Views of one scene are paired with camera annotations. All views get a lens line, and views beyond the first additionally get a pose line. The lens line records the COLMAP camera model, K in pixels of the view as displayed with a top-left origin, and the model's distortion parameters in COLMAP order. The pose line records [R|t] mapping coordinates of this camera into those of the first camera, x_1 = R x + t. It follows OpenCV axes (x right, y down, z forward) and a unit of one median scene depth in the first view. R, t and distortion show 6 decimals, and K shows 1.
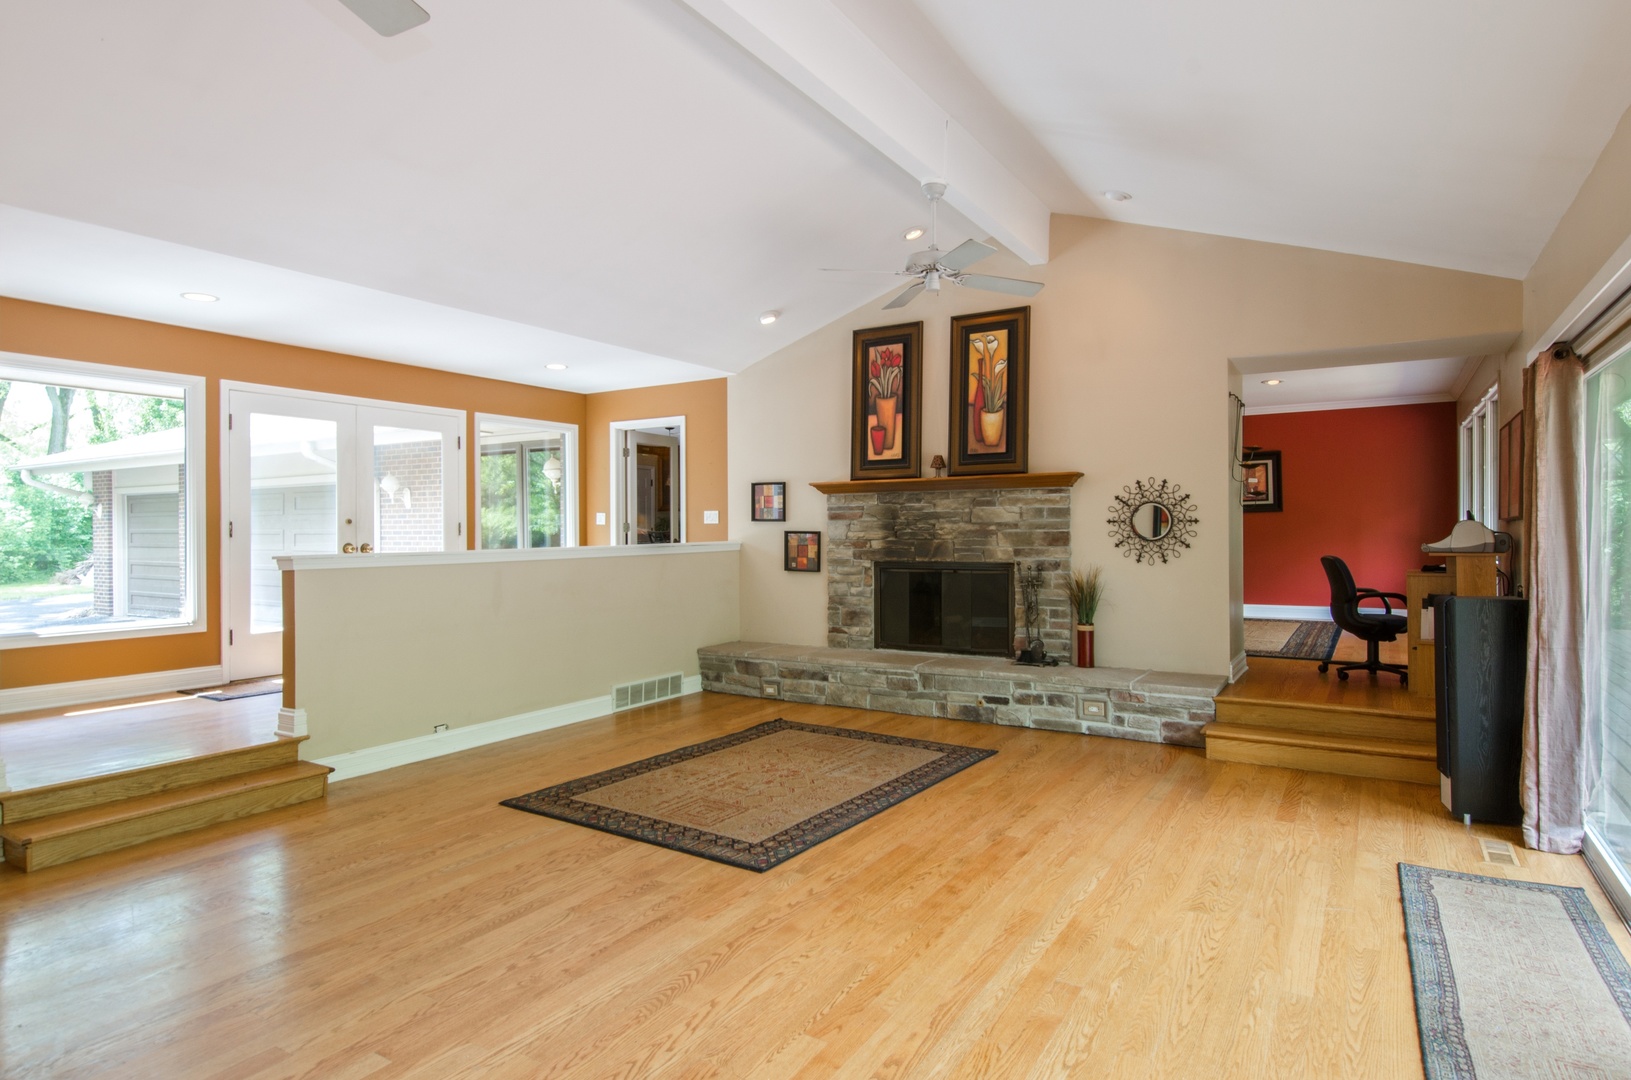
lens RADIAL K [[882.3, 0, 815.5], [0, 882.3, 540.0], [0, 0, 1]] dist [0.025382, -0.000145]
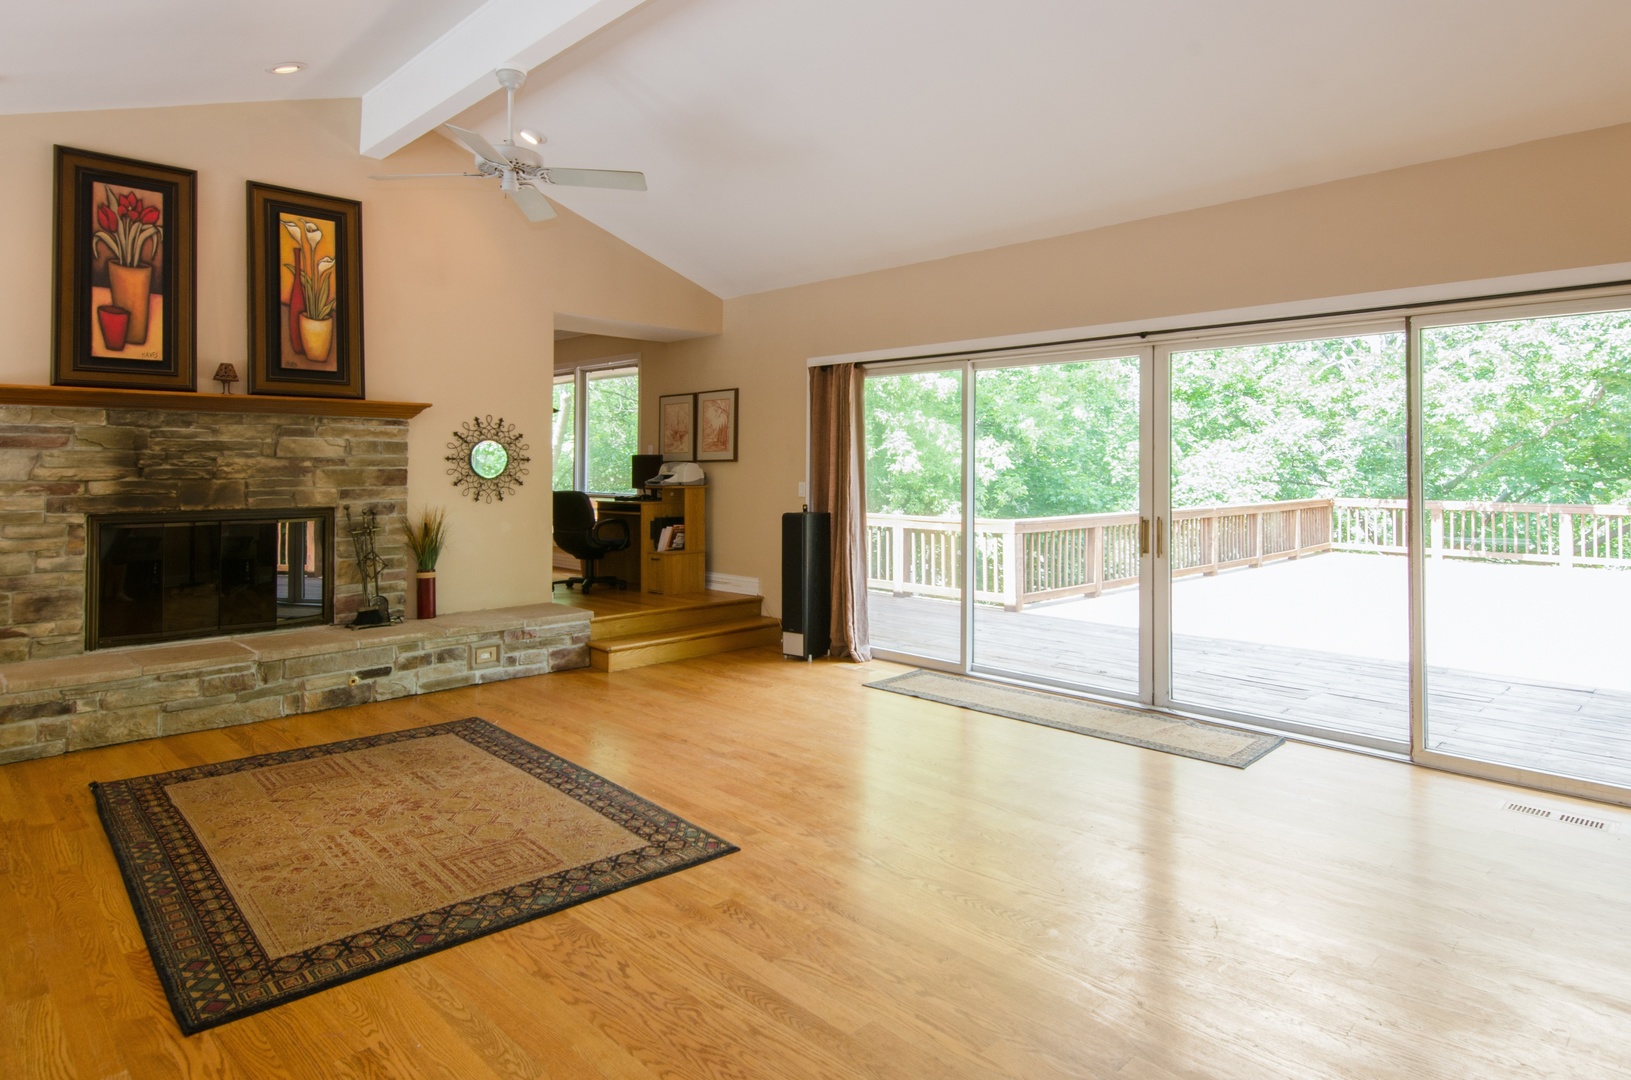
lens RADIAL K [[916.7, 0, 815.8], [0, 916.7, 462.7], [0, 0, 1]] dist [-0.000083, -0.000813]
pose [[0.262817, 0.011293, 0.964780, -0.492125], [0.007614, 0.999876, -0.013778, -0.000189], [-0.964816, 0.010966, 0.262698, 0.357509]]
